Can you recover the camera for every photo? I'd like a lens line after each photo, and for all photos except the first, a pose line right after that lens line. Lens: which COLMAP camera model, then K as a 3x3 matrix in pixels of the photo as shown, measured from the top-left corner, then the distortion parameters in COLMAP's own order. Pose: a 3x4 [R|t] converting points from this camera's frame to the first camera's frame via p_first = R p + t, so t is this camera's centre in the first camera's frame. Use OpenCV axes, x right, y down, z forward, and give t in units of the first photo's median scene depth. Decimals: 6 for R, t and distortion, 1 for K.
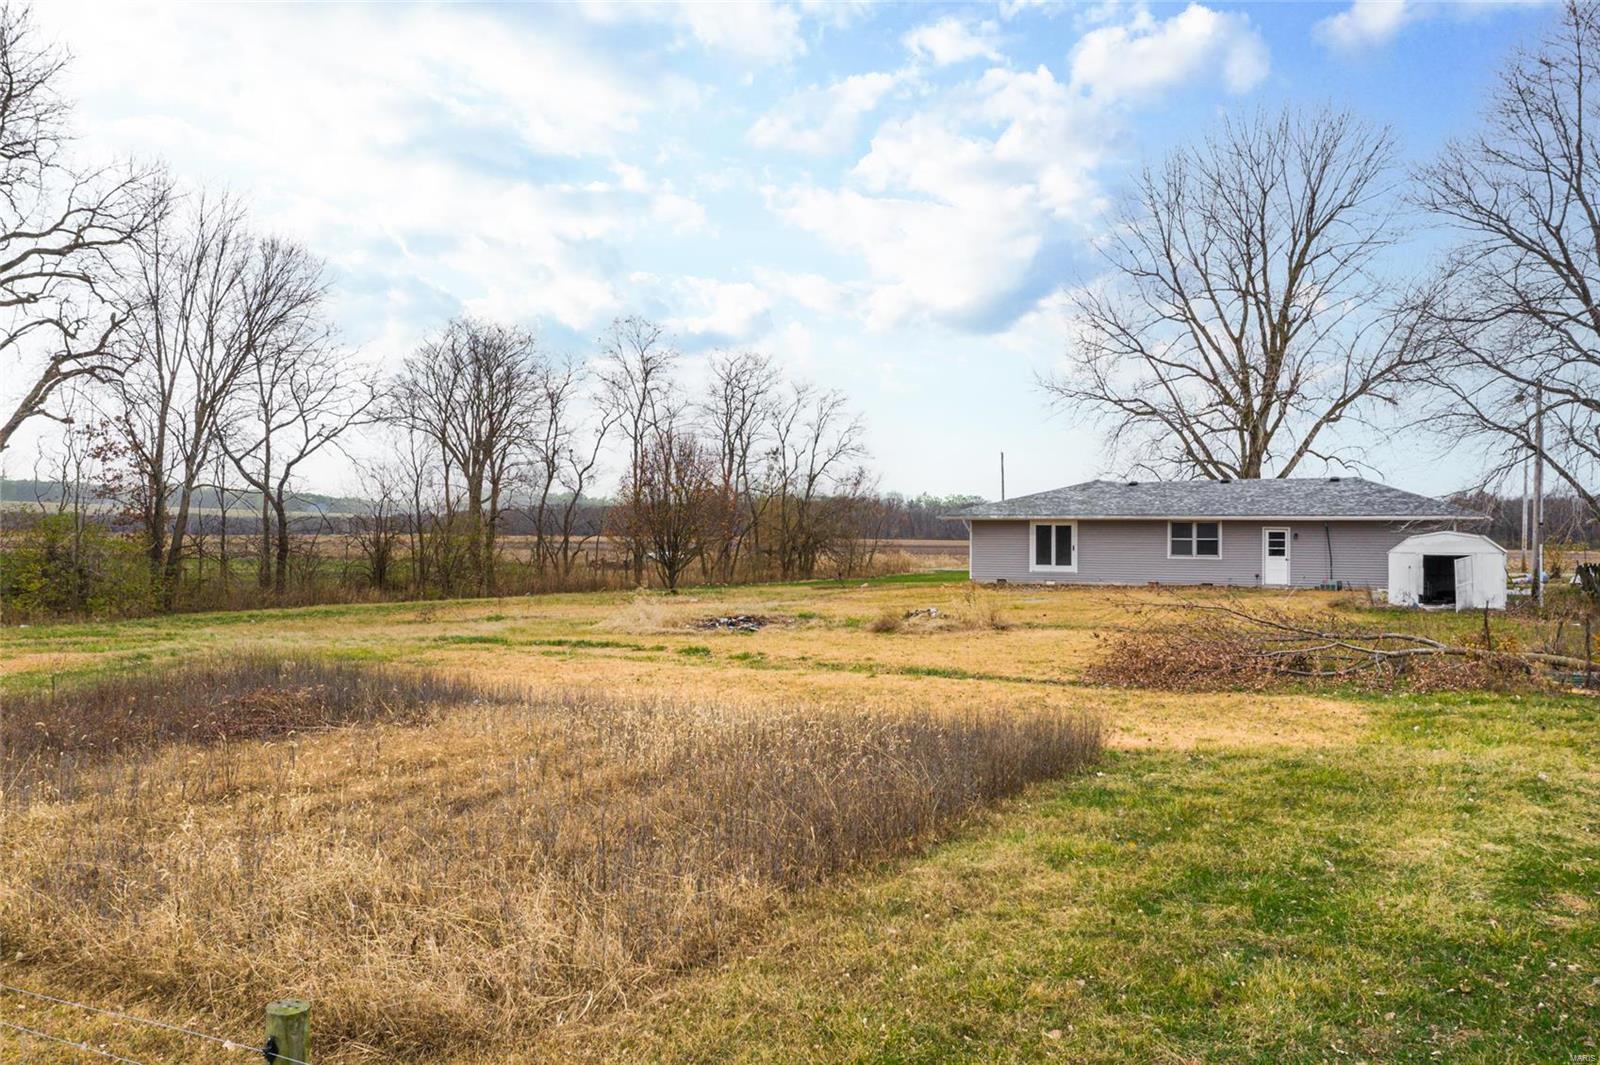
lens RADIAL K [[1319.6, 0, 800.0], [0, 1319.6, 532.5], [0, 0, 1]] dist [-0.009605, 0.002942]
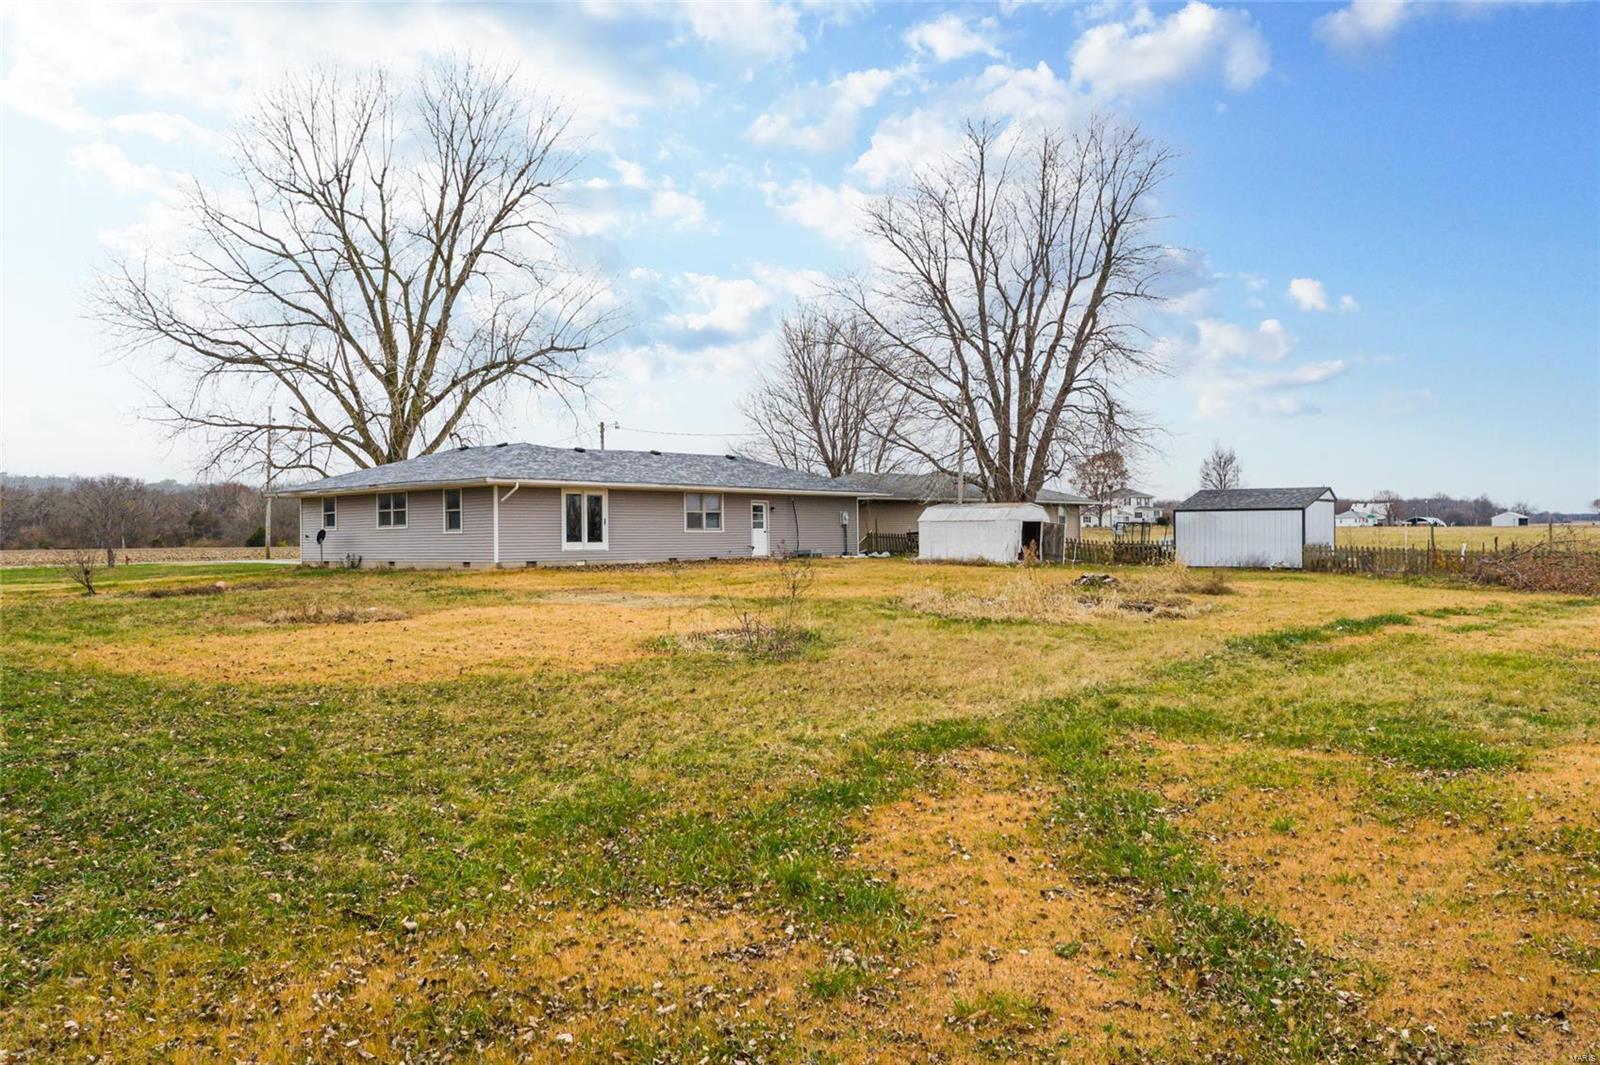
lens RADIAL K [[1319.6, 0, 800.0], [0, 1319.6, 532.5], [0, 0, 1]] dist [-0.009605, 0.002942]
pose [[0.233600, 0.001847, 0.972331, -0.582034], [0.010248, 0.999938, -0.004362, 0.023872], [-0.972279, 0.010984, 0.233567, 0.681957]]
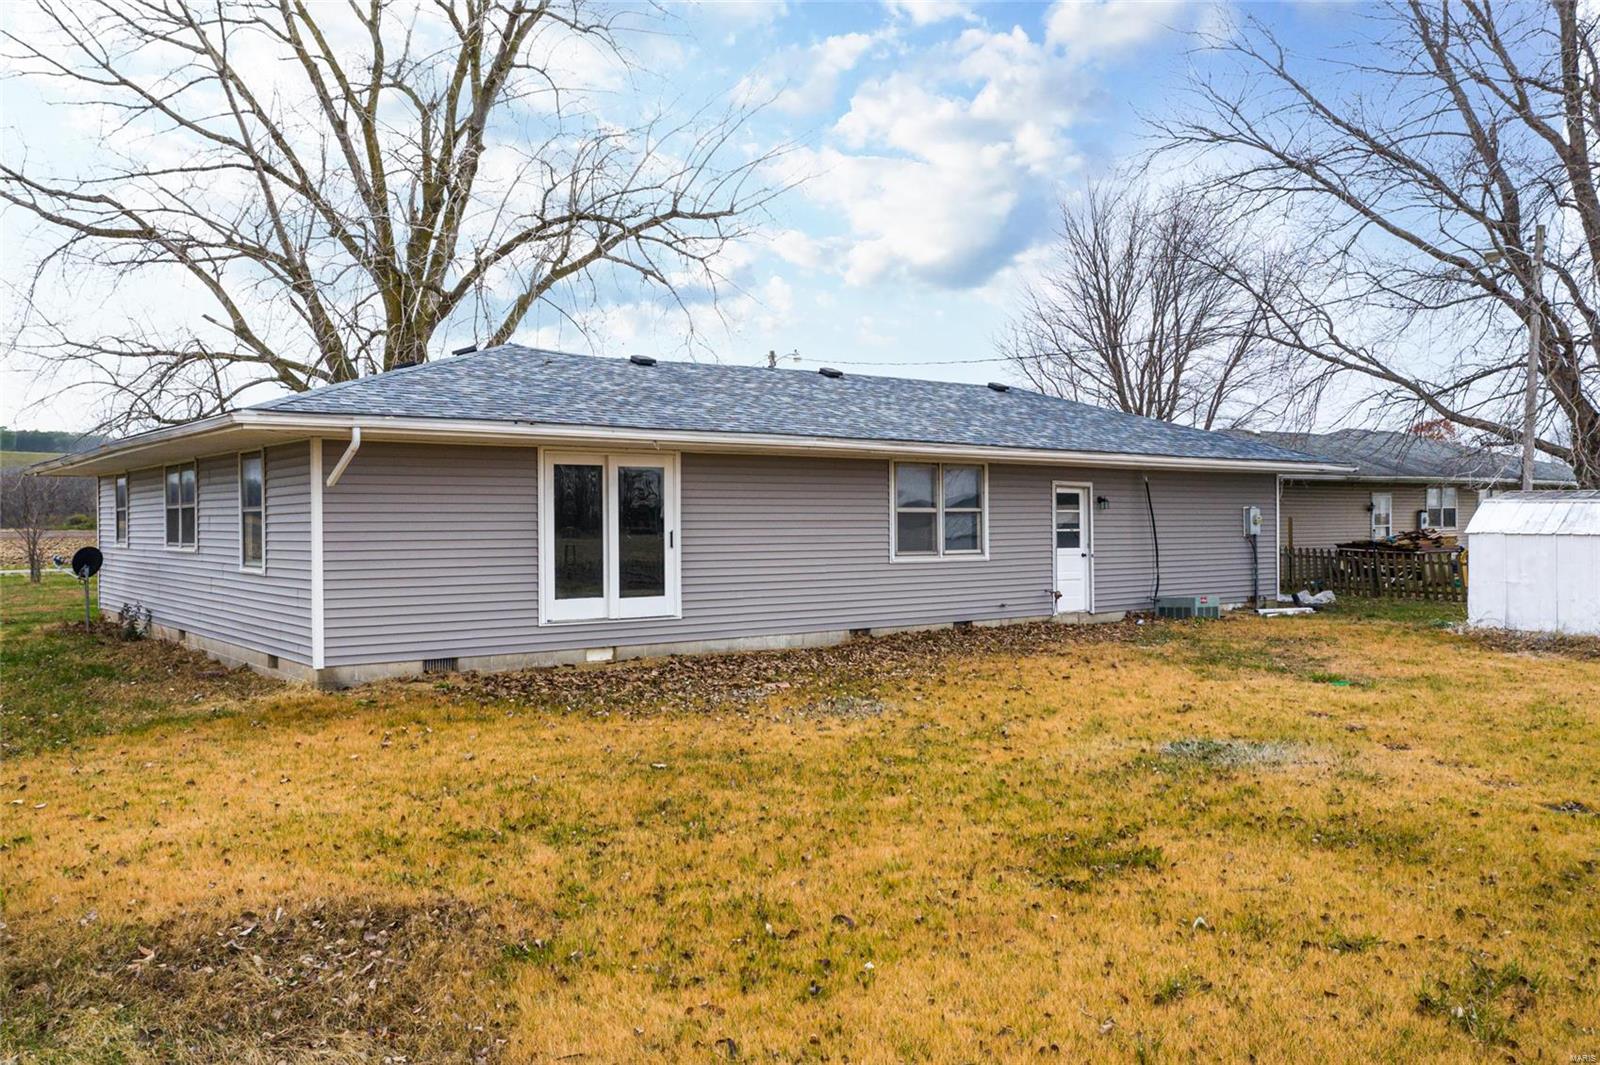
lens RADIAL K [[1319.6, 0, 800.0], [0, 1319.6, 532.5], [0, 0, 1]] dist [-0.009605, 0.002942]
pose [[0.402397, -0.011615, 0.915392, -0.066362], [0.005329, 0.999932, 0.010345, 0.007291], [-0.915450, 0.000716, 0.402432, 0.845966]]
